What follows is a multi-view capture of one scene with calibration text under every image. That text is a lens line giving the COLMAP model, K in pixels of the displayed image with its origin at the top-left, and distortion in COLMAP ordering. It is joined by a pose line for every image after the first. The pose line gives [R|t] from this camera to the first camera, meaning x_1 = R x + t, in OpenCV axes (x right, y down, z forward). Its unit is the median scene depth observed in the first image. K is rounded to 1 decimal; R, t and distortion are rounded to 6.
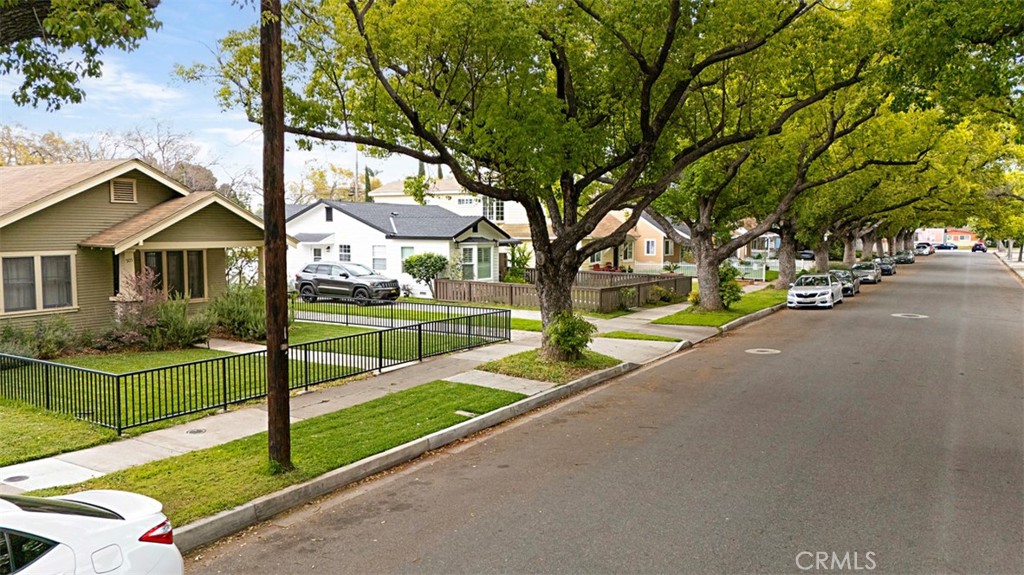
lens RADIAL K [[726.6, 0, 512.0], [0, 726.6, 287.5], [0, 0, 1]] dist [-0.167544, -0.000871]
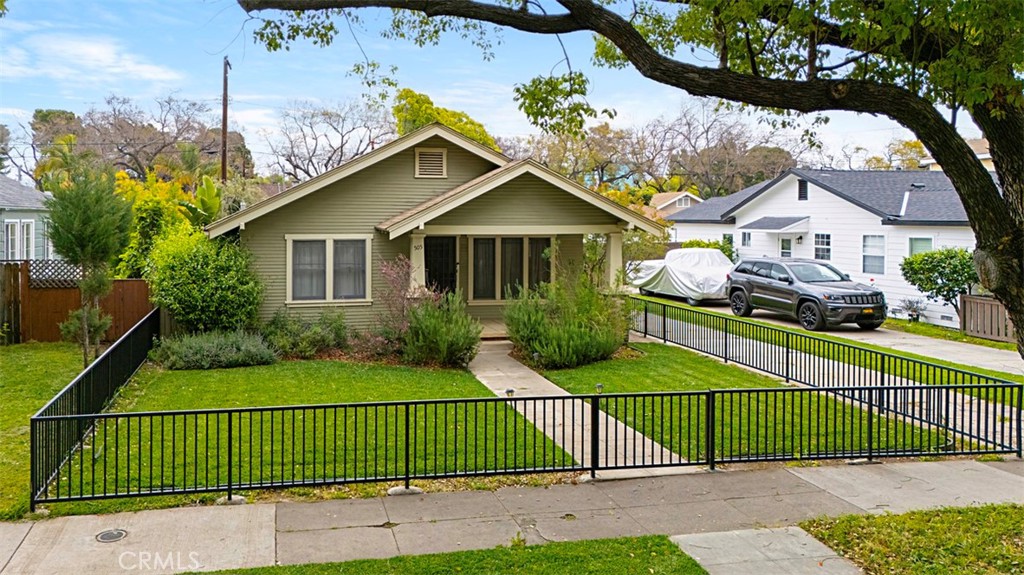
lens RADIAL K [[692.7, 0, 511.7], [0, 692.7, 236.6], [0, 0, 1]] dist [0.024392, -0.000518]
pose [[0.624748, 0.006478, -0.780800, 0.140053], [-0.052549, 0.998047, -0.033766, -0.028589], [0.779056, 0.062125, 0.623868, 0.535441]]
